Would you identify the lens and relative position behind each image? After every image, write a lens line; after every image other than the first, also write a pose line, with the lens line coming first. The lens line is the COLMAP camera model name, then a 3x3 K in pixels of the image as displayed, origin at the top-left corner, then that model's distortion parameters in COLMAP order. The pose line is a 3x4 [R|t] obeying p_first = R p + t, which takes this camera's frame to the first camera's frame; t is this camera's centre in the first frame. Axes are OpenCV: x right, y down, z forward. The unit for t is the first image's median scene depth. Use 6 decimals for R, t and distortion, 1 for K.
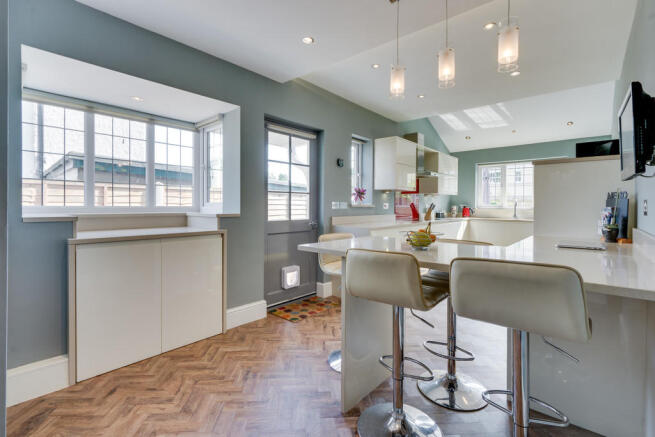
lens RADIAL K [[303.3, 0, 325.2], [0, 303.3, 207.9], [0, 0, 1]] dist [-0.000449, 0.000076]
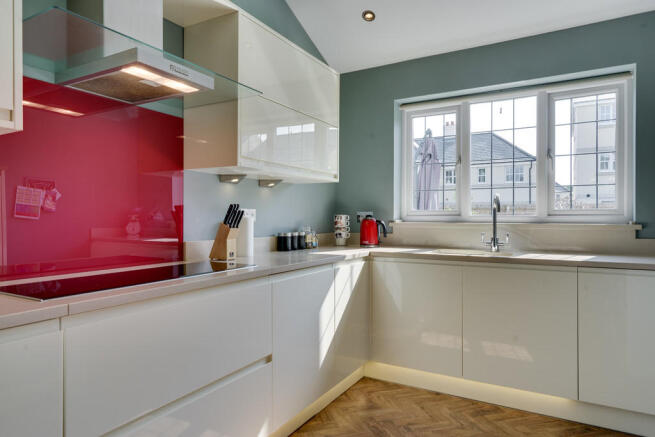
lens RADIAL K [[411.0, 0, 327.5], [0, 411.0, 218.5], [0, 0, 1]] dist [-0.002783, -0.000337]
pose [[0.978385, -0.008280, 0.206627, 0.406355], [0.009637, 0.999938, -0.005559, 0.000287], [-0.206568, 0.007430, 0.978404, 0.687076]]
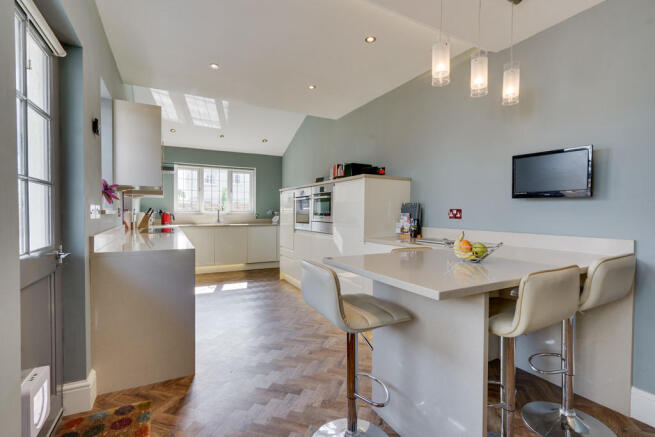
lens RADIAL K [[306.8, 0, 327.5], [0, 306.8, 218.5], [0, 0, 1]] dist [-0.001468, -0.000012]
pose [[0.352327, -0.025741, 0.935523, -0.226379], [0.006617, 0.999665, 0.025014, -0.005469], [-0.935854, -0.002622, 0.352379, 0.360202]]
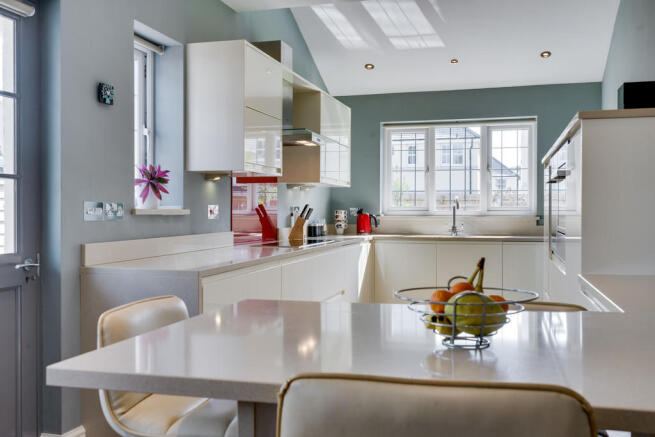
lens RADIAL K [[650.1, 0, 327.5], [0, 650.1, 218.5], [0, 0, 1]] dist [-0.003700, 0.002284]
pose [[0.899685, -0.012910, 0.436349, -0.040365], [0.010886, 0.999915, 0.007140, -0.001910], [-0.436404, -0.001673, 0.899749, 0.140242]]
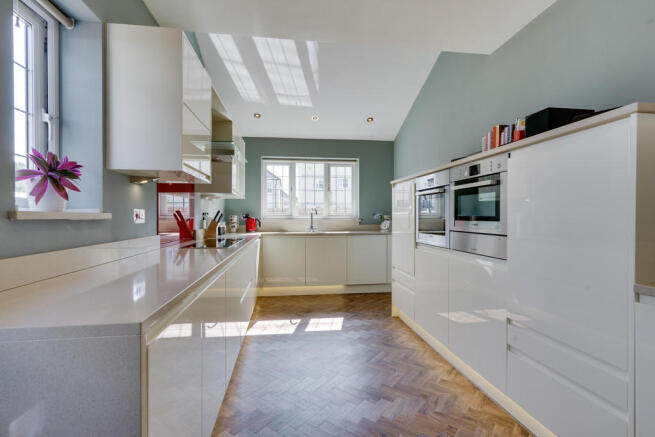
lens RADIAL K [[312.6, 0, 327.5], [0, 312.6, 218.5], [0, 0, 1]] dist [0.001063, 0.000536]
pose [[0.652461, -0.015118, 0.757671, 0.048264], [0.015867, 0.999854, 0.006287, -0.001933], [-0.757656, 0.007920, 0.652606, 0.519112]]
